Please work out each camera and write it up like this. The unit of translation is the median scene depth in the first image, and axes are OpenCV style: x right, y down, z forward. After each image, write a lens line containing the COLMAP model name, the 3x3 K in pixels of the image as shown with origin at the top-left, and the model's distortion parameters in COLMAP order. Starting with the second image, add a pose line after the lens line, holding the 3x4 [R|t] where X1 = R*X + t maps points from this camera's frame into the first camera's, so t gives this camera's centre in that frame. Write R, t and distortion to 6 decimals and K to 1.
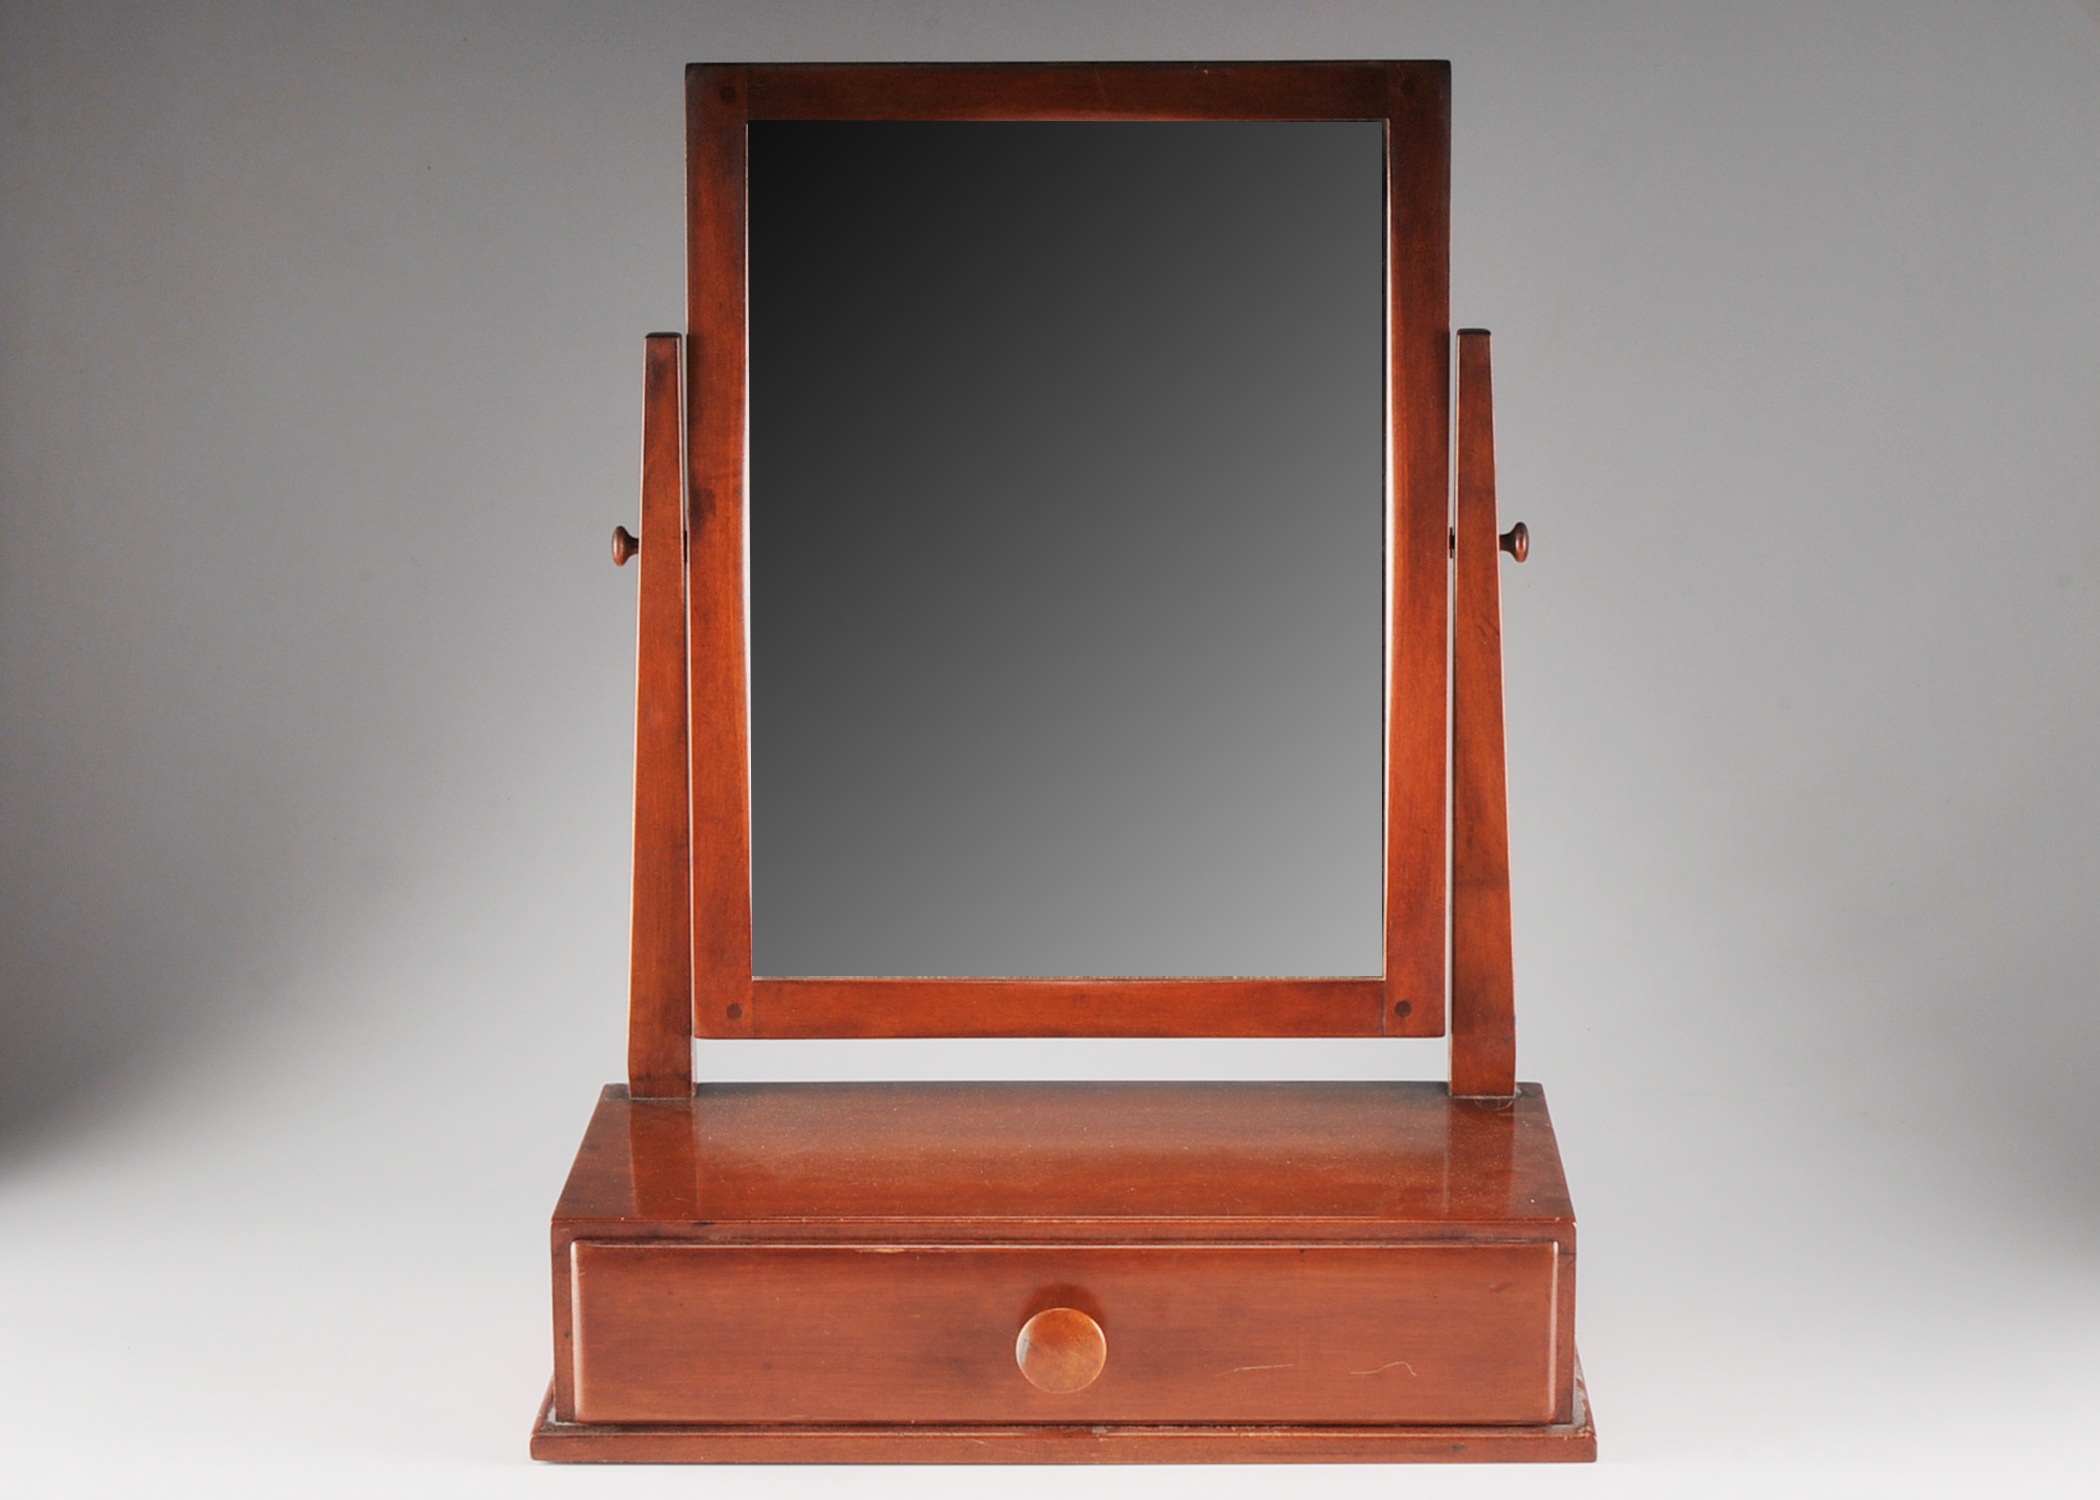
lens RADIAL K [[5052.9, 0, 1041.9], [0, 5052.9, 750.0], [0, 0, 1]] dist [-0.068463, 0.000000]
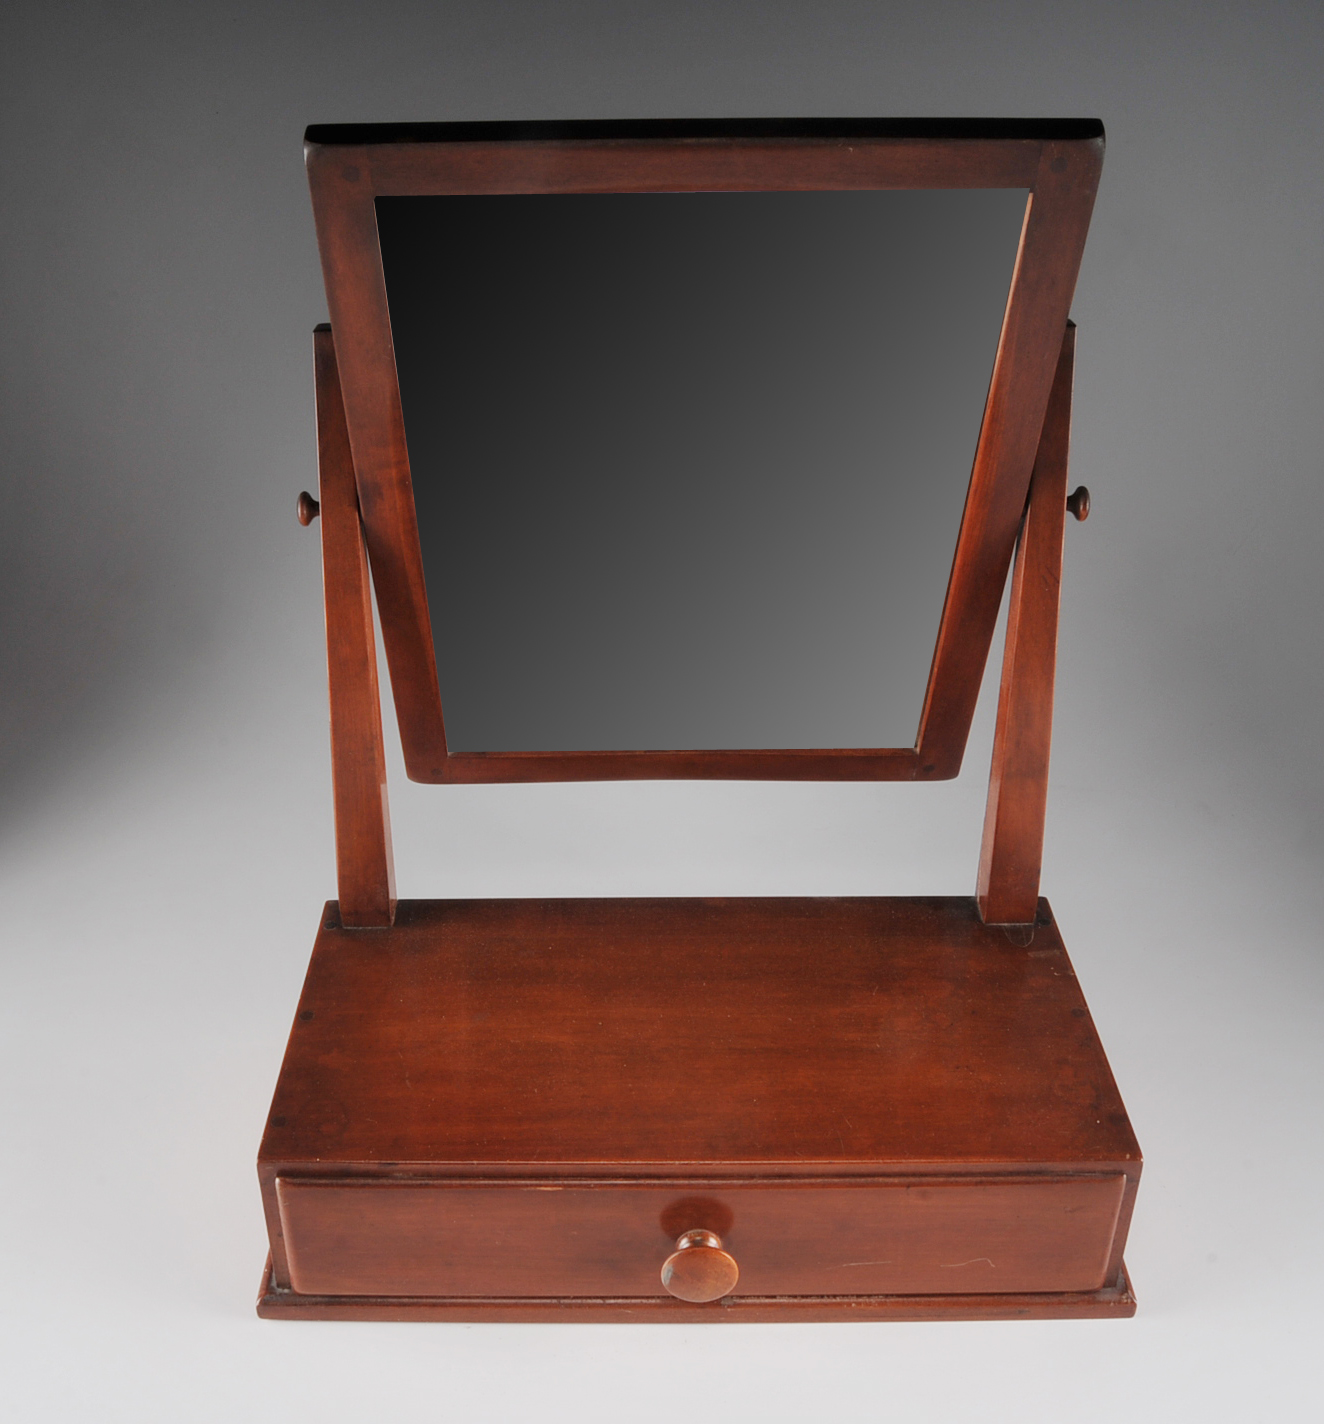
lens RADIAL K [[1666.9, 0, 631.7], [0, 1666.9, 719.2], [0, 0, 1]] dist [-0.027541, 0.000000]
pose [[0.999717, -0.010084, 0.021538, -0.017507], [0.003072, 0.952816, 0.303534, -0.110765], [-0.023582, -0.303382, 0.952577, 0.625859]]
